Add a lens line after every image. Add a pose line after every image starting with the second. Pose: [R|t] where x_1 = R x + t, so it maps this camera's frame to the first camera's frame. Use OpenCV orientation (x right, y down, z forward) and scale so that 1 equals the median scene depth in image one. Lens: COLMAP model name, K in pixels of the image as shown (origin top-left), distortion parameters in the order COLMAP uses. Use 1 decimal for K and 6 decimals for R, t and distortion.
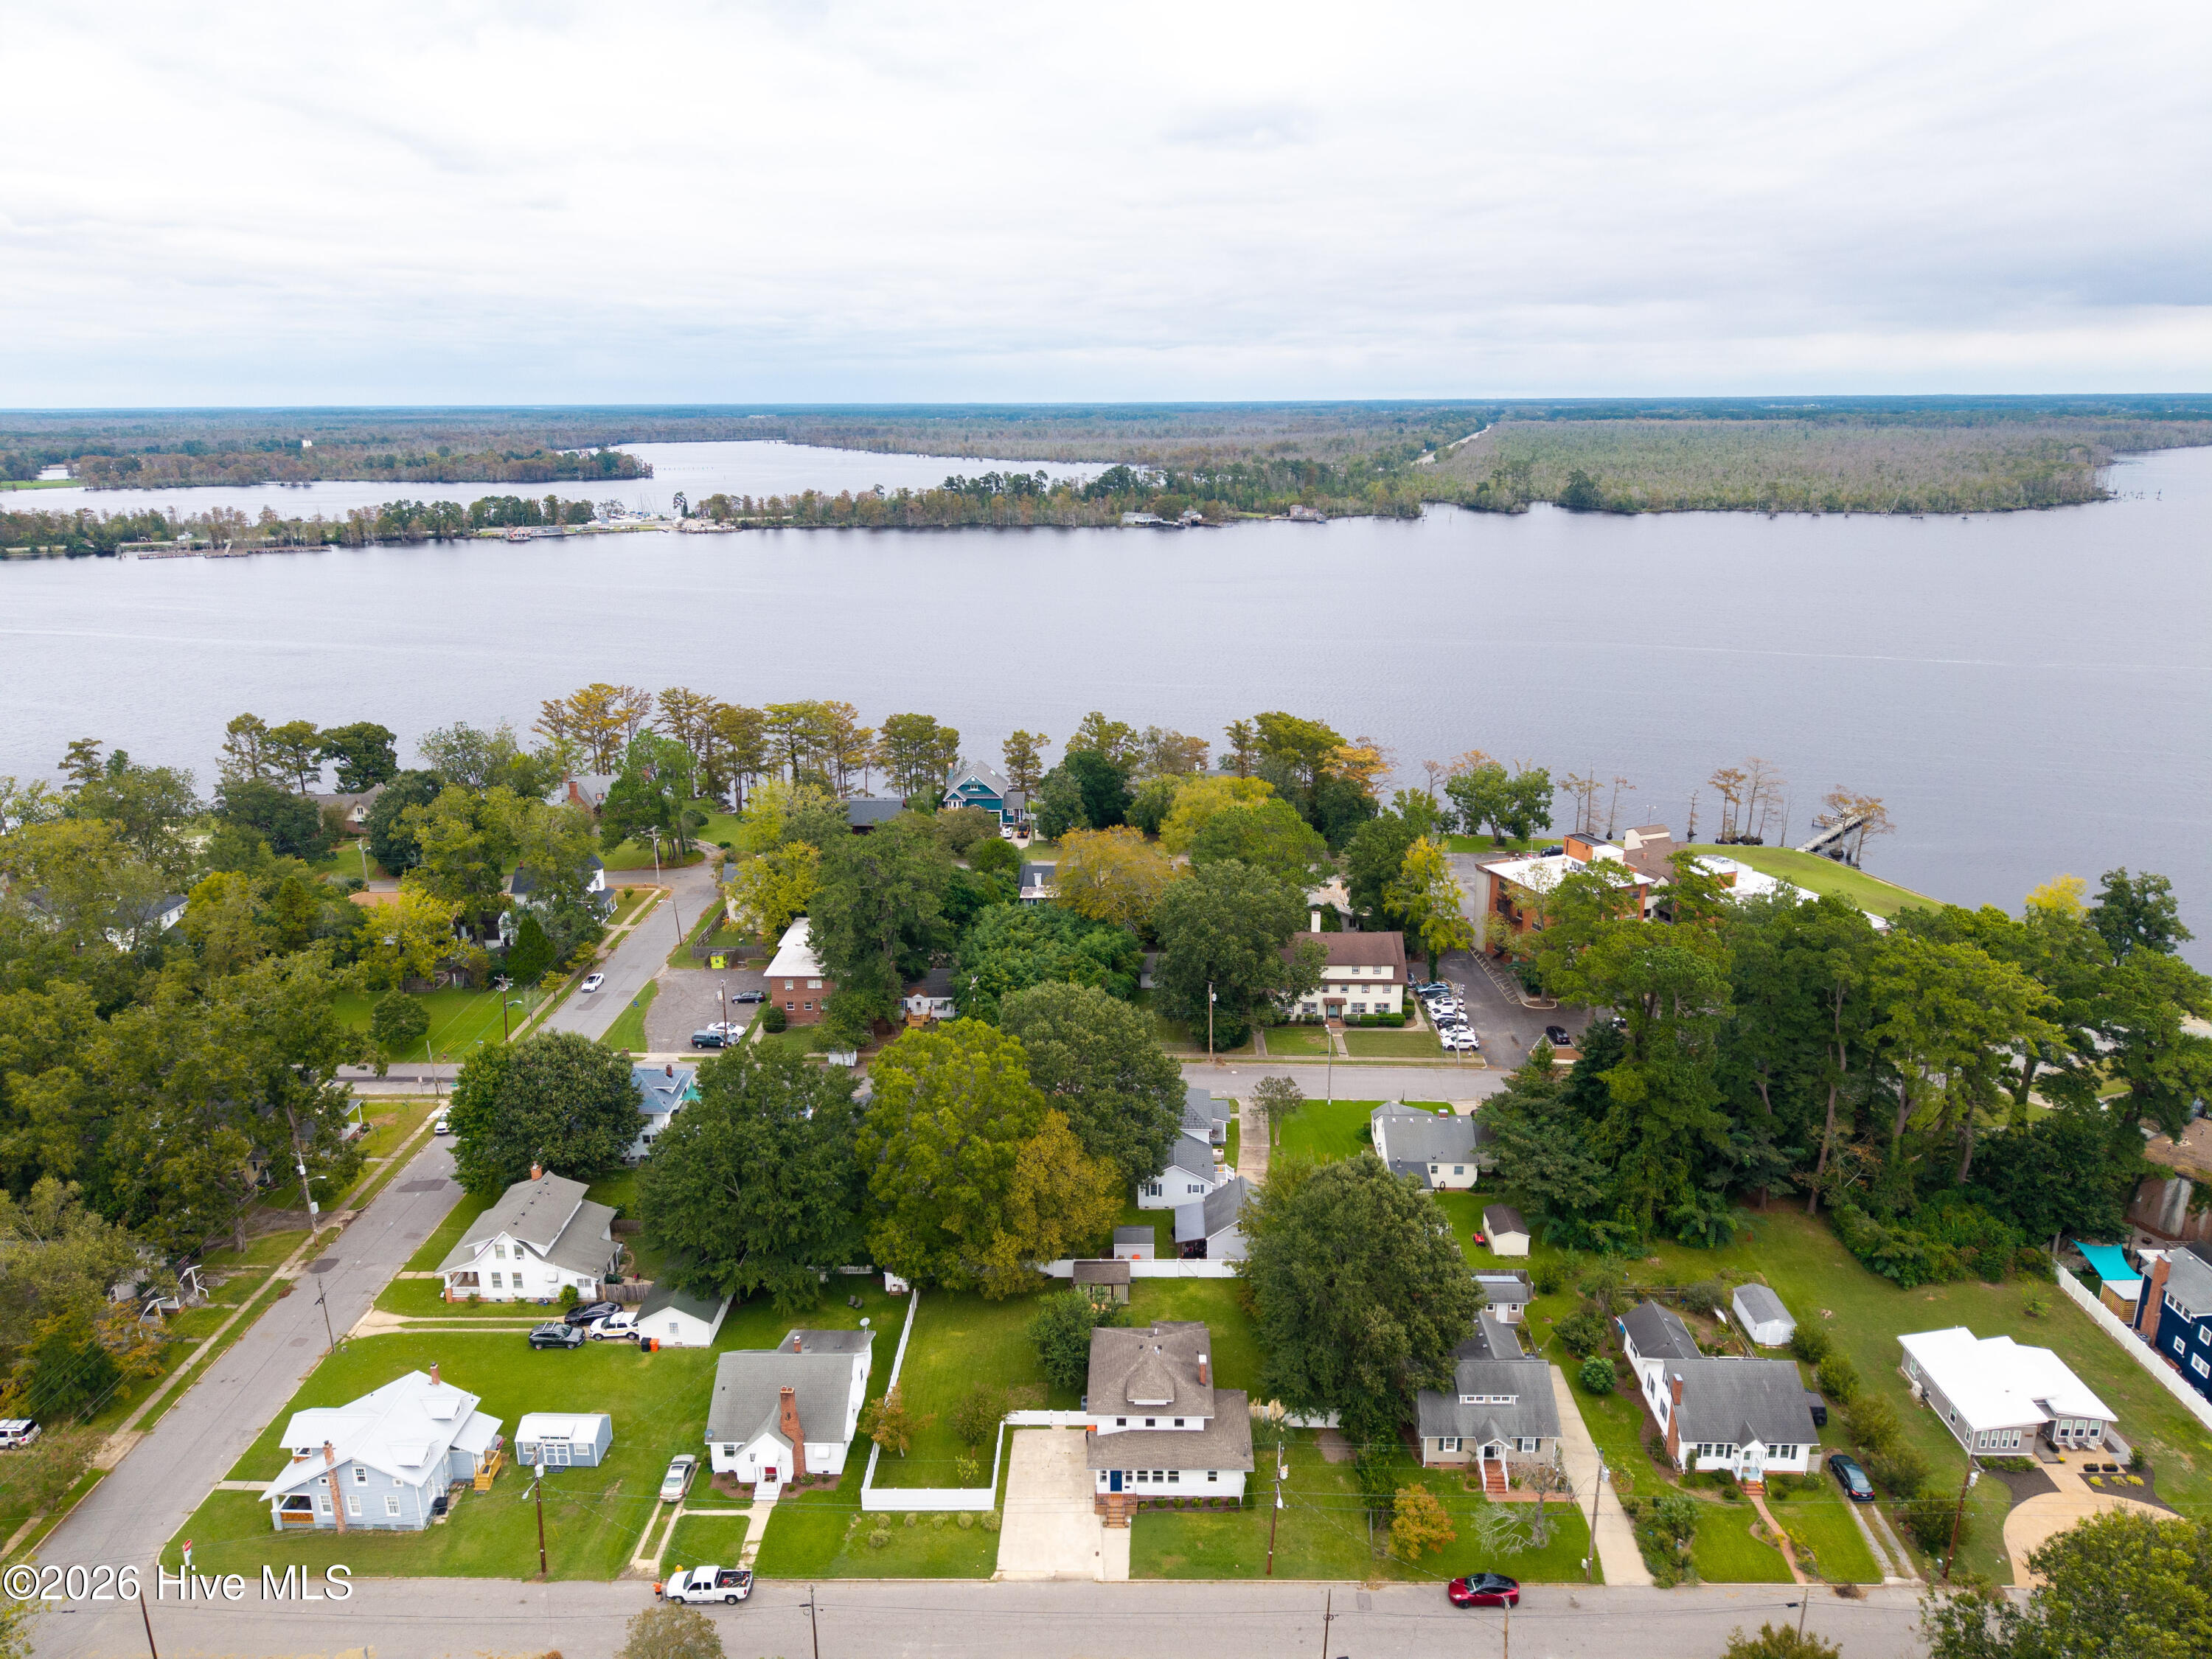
lens RADIAL K [[1540.3, 0, 1102.1], [0, 1540.3, 834.0], [0, 0, 1]] dist [0.046043, -0.039820]
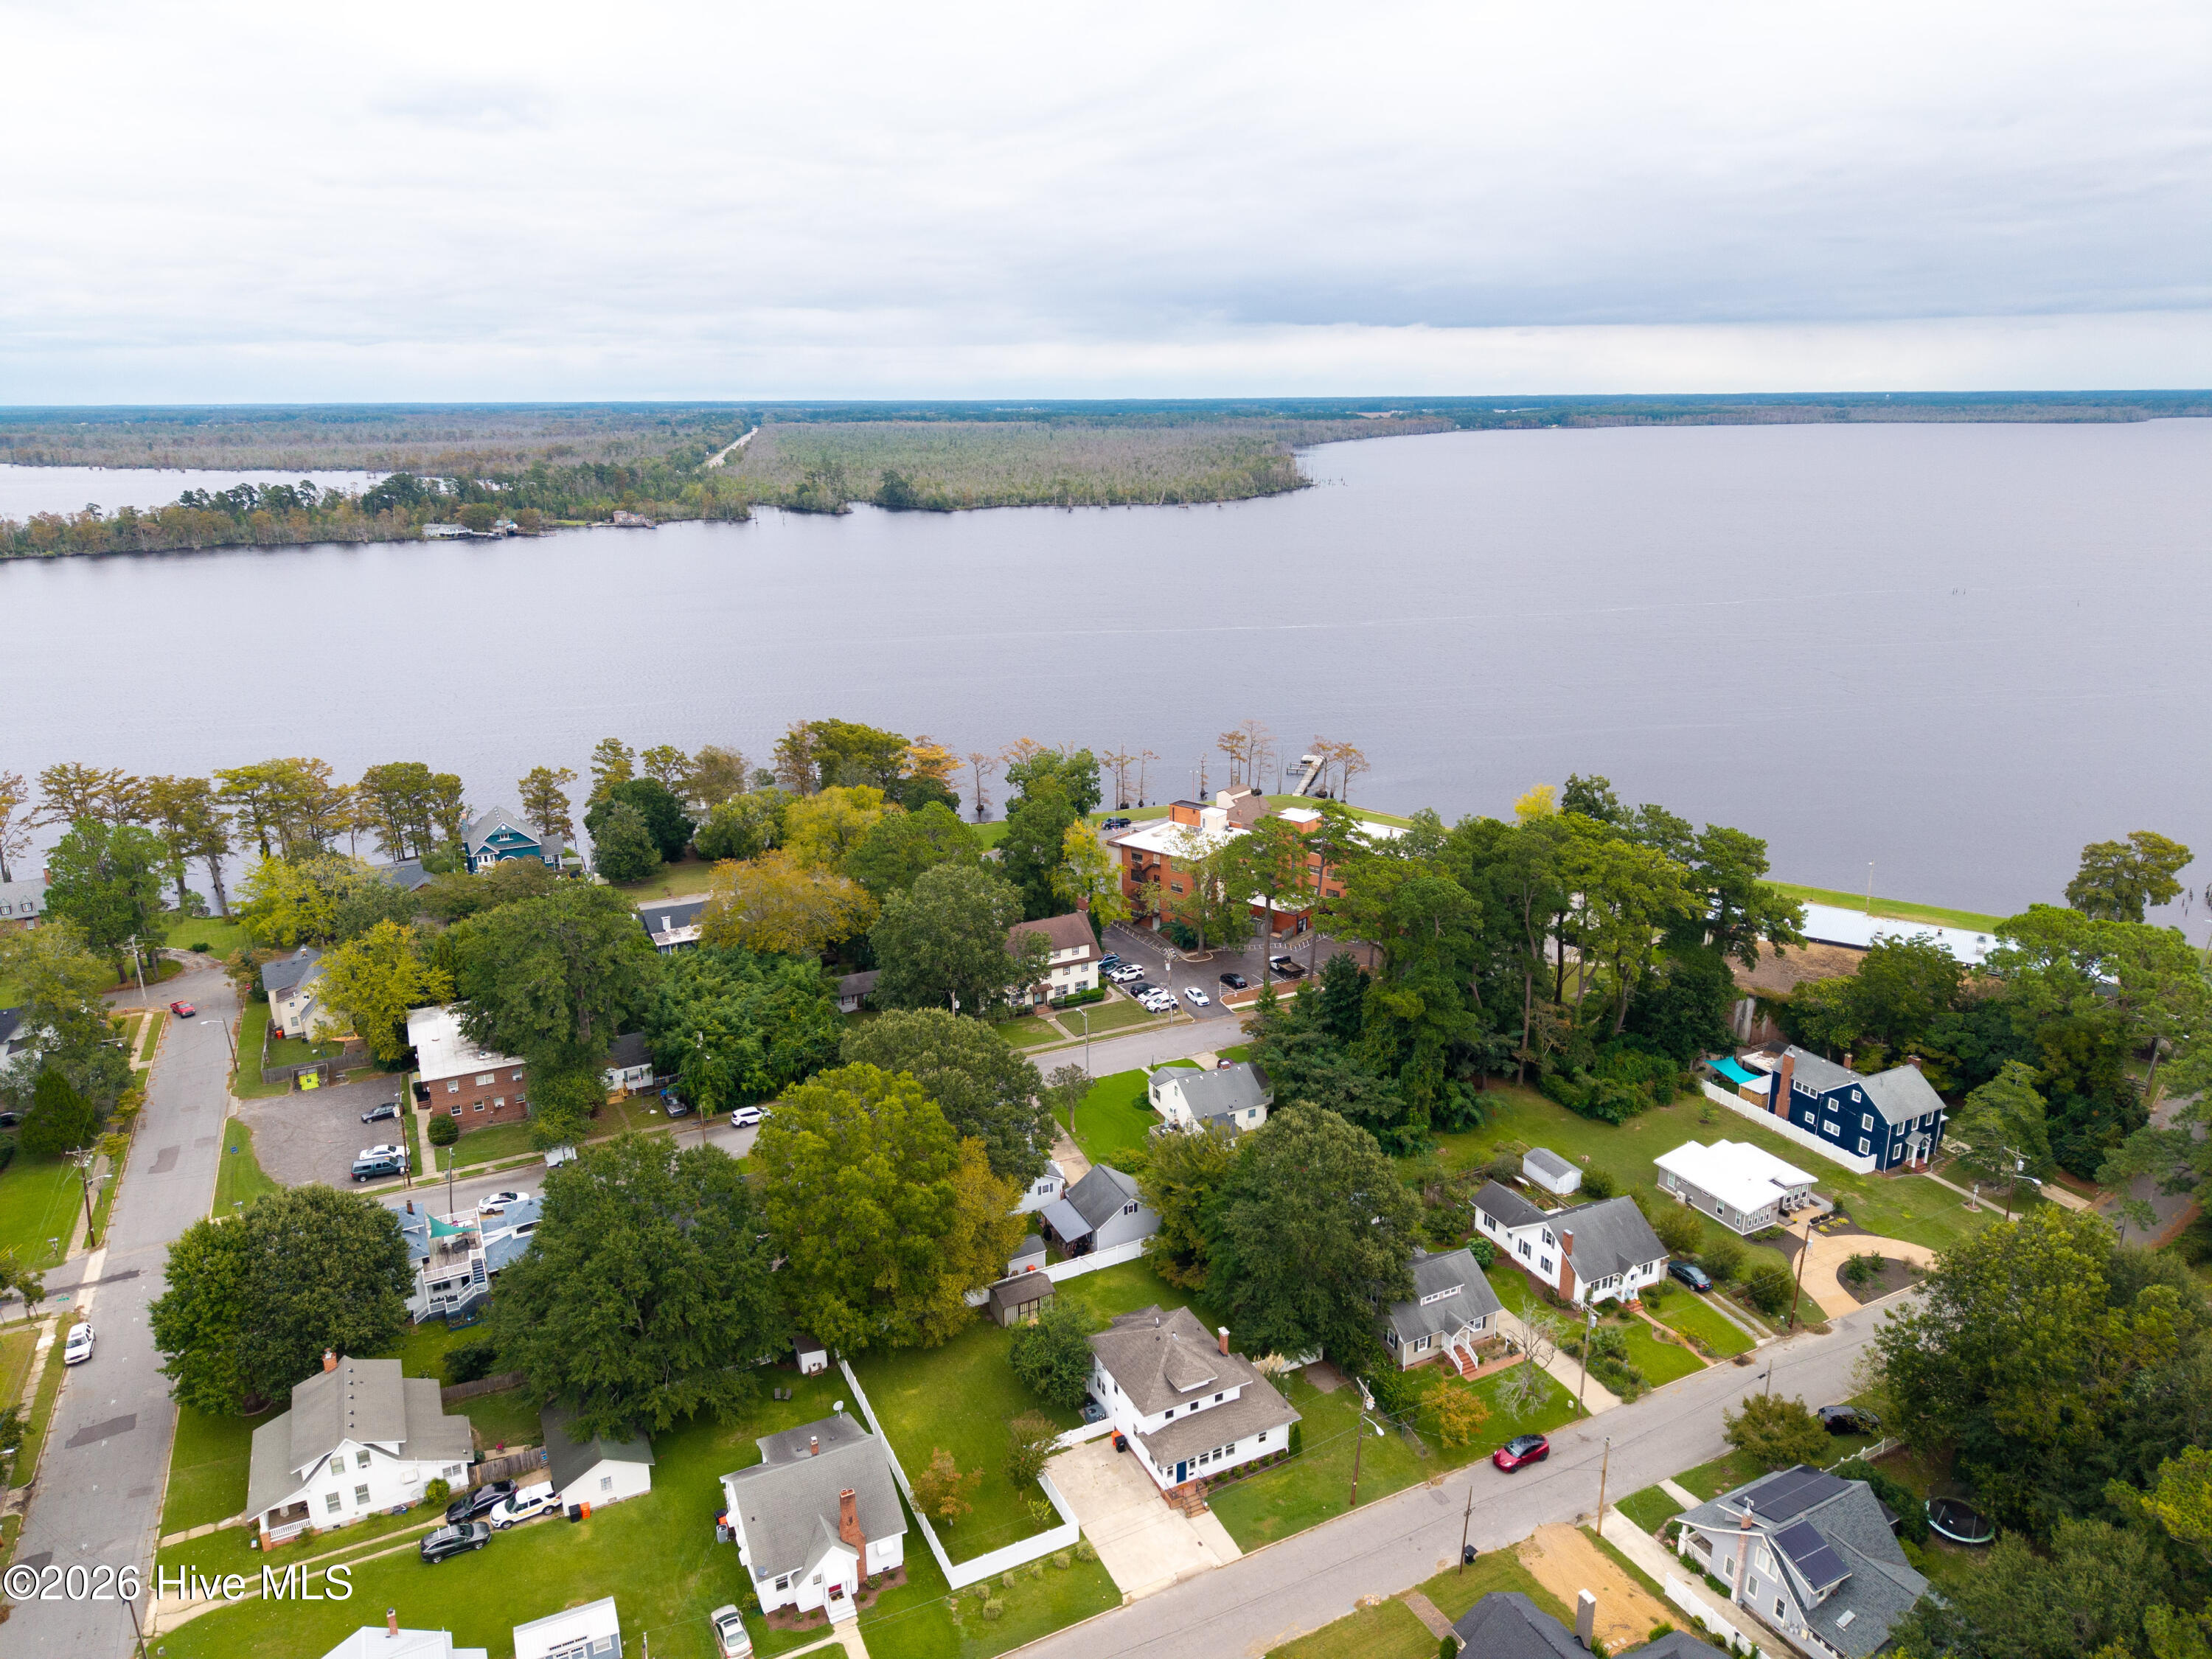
lens RADIAL K [[1540.3, 0, 1114.8], [0, 1540.3, 838.7], [0, 0, 1]] dist [0.046043, -0.039820]
pose [[0.877274, -0.132941, 0.461212, -0.347595], [0.132412, 0.990622, 0.033678, -0.023799], [-0.461365, 0.031525, 0.886650, 0.089619]]
